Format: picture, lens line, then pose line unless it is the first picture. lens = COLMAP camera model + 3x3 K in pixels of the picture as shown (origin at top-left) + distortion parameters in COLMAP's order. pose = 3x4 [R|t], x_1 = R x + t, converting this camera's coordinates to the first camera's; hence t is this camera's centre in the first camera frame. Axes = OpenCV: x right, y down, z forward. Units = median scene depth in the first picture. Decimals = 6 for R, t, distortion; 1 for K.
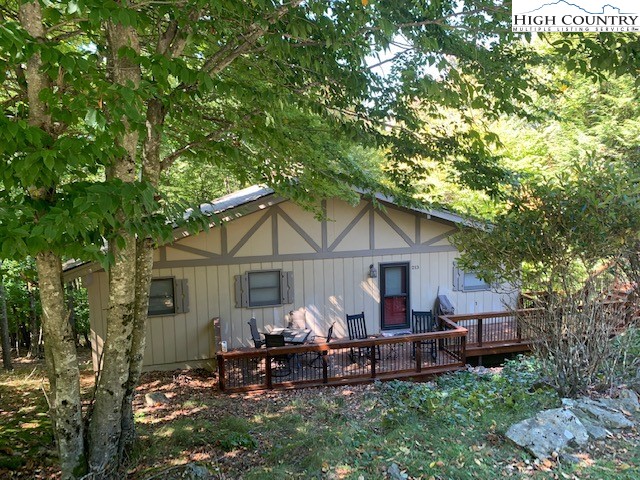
lens RADIAL K [[494.7, 0, 315.6], [0, 494.7, 238.8], [0, 0, 1]] dist [0.057887, -0.081558]
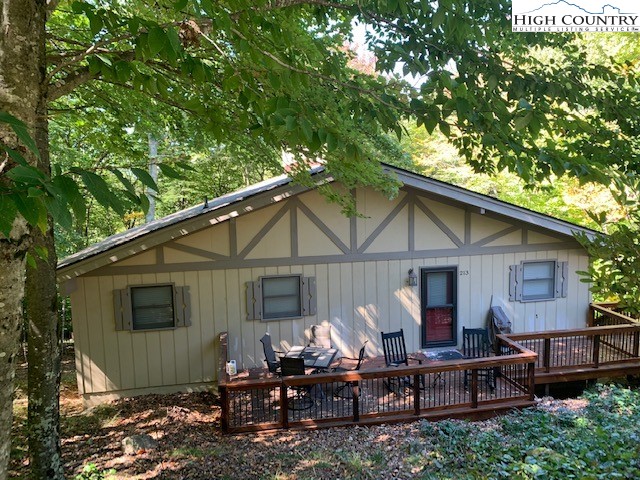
lens RADIAL K [[494.7, 0, 317.4], [0, 494.7, 240.1], [0, 0, 1]] dist [0.057887, -0.081558]
pose [[0.998986, 0.002886, -0.044925, -0.005641], [-0.002709, 0.999988, 0.004011, 0.000314], [0.044936, -0.003885, 0.998982, 0.181888]]
